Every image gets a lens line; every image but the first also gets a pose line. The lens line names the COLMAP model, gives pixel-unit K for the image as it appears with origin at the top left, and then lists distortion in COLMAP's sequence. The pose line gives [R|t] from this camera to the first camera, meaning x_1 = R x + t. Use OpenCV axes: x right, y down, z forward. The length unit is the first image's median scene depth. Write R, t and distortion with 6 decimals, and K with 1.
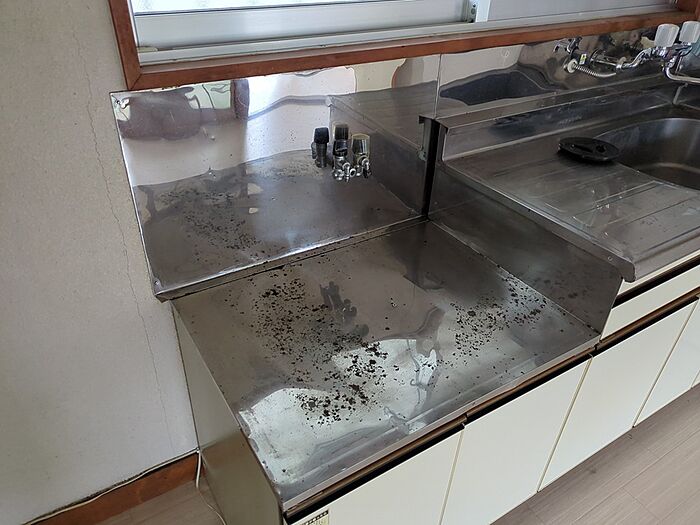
lens RADIAL K [[521.1, 0, 351.4], [0, 521.1, 264.2], [0, 0, 1]] dist [0.041098, -0.038645]
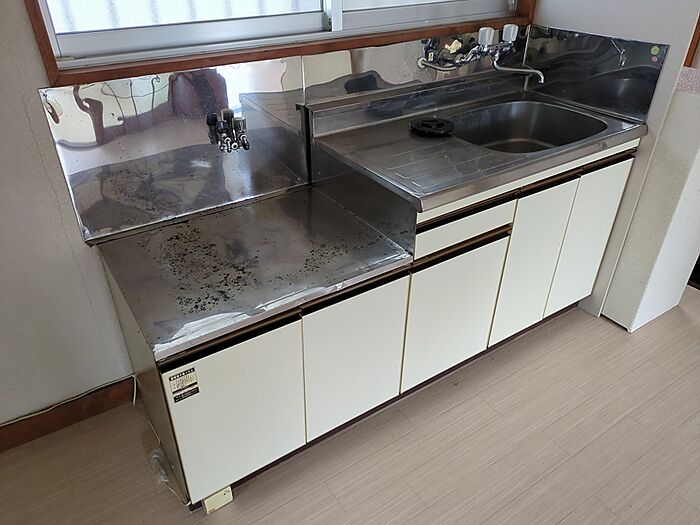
lens RADIAL K [[523.6, 0, 349.0], [0, 523.6, 257.6], [0, 0, 1]] dist [0.041330, -0.041213]
pose [[0.999201, -0.038749, 0.009804, 0.233429], [0.038985, 0.998925, -0.025078, 0.132383], [-0.008822, 0.025440, 0.999637, -0.286874]]
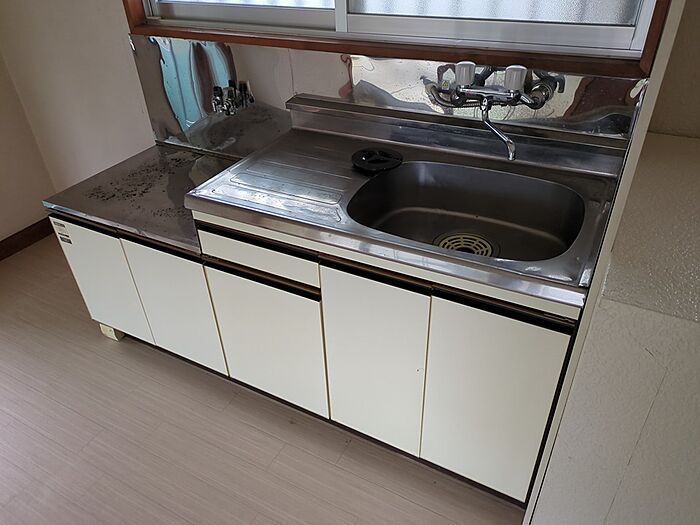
lens RADIAL K [[523.6, 0, 349.0], [0, 523.6, 257.6], [0, 0, 1]] dist [0.041330, -0.041213]
pose [[0.496134, 0.446202, -0.744818, 1.393660], [-0.440705, 0.868538, 0.226760, -0.275466], [0.748084, 0.215742, 0.627555, 0.321442]]
